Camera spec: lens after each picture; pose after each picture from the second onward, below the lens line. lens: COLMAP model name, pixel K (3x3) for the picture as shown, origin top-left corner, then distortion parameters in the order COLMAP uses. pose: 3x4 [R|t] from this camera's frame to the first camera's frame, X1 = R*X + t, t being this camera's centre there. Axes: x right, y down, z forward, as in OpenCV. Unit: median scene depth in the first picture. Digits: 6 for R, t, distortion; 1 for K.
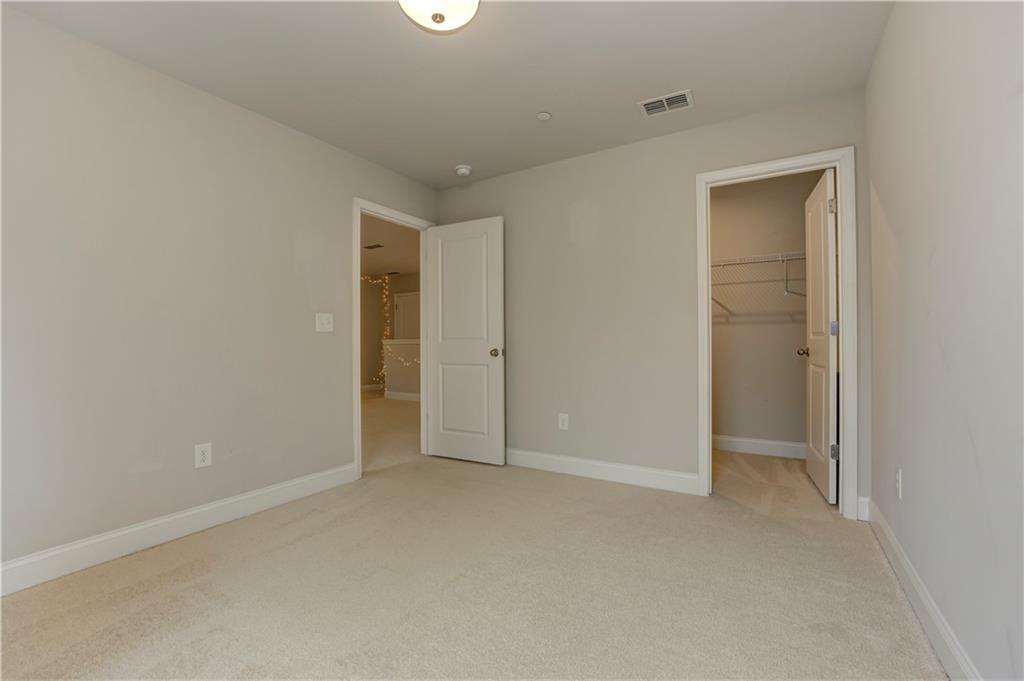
lens RADIAL K [[424.4, 0, 512.1], [0, 424.4, 338.8], [0, 0, 1]] dist [-0.010522, -0.000257]
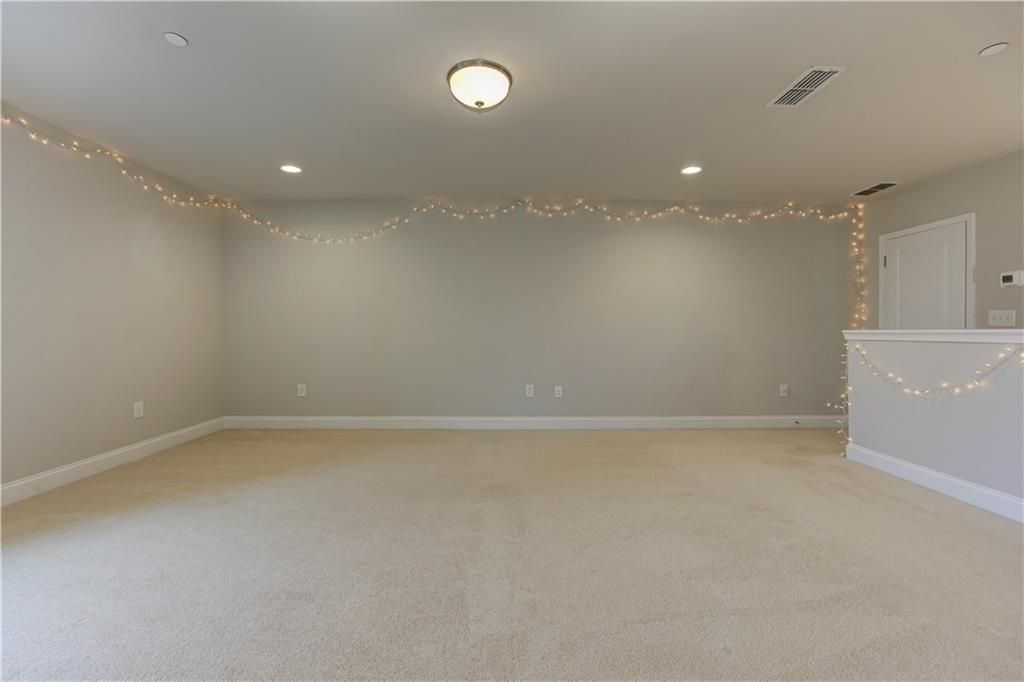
lens RADIAL K [[424.4, 0, 509.2], [0, 424.4, 338.5], [0, 0, 1]] dist [-0.010522, -0.000257]
pose [[0.537211, 0.014745, -0.843319, -0.115913], [0.009988, 0.999666, 0.023841, -0.003493], [0.843389, -0.021231, 0.536884, 0.453655]]
